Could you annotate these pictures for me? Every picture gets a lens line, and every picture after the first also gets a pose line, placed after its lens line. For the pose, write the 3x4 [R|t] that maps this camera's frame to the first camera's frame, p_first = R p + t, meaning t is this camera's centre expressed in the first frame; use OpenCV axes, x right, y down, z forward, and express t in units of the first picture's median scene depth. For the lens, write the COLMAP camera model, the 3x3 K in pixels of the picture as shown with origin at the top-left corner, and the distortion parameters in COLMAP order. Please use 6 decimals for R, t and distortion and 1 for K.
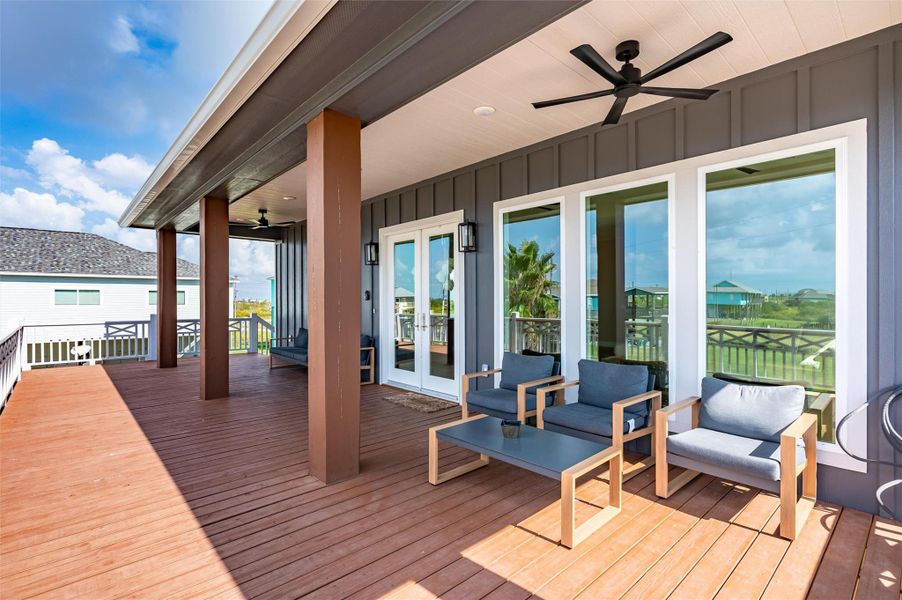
lens RADIAL K [[426.9, 0, 451.0], [0, 426.9, 300.0], [0, 0, 1]] dist [0.002012, 0.000064]
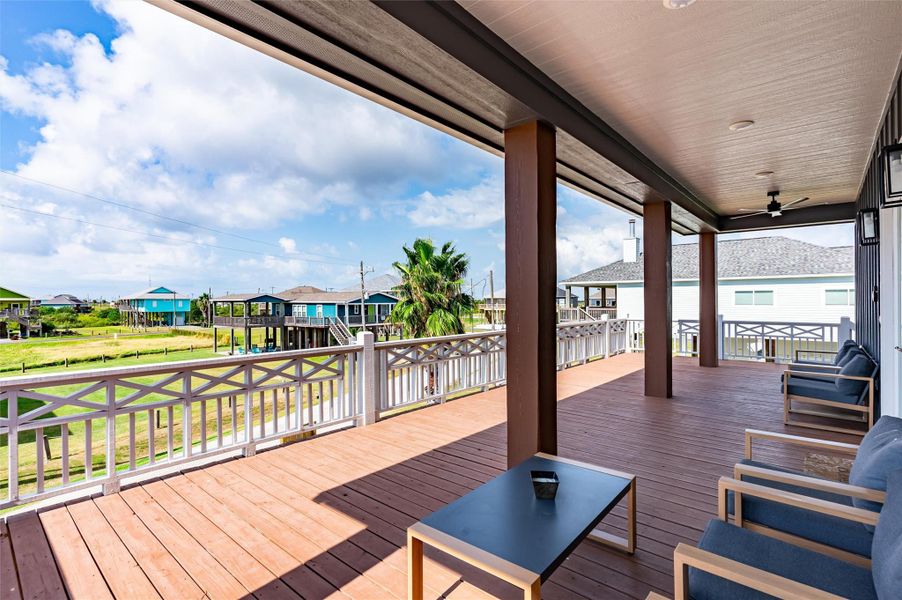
lens RADIAL K [[434.4, 0, 450.9], [0, 434.4, 301.7], [0, 0, 1]] dist [-0.000359, 0.000596]
pose [[0.132346, 0.007310, -0.991177, 0.307797], [-0.003658, 0.999970, 0.006887, -0.003156], [0.991197, 0.002714, 0.132368, 0.273992]]
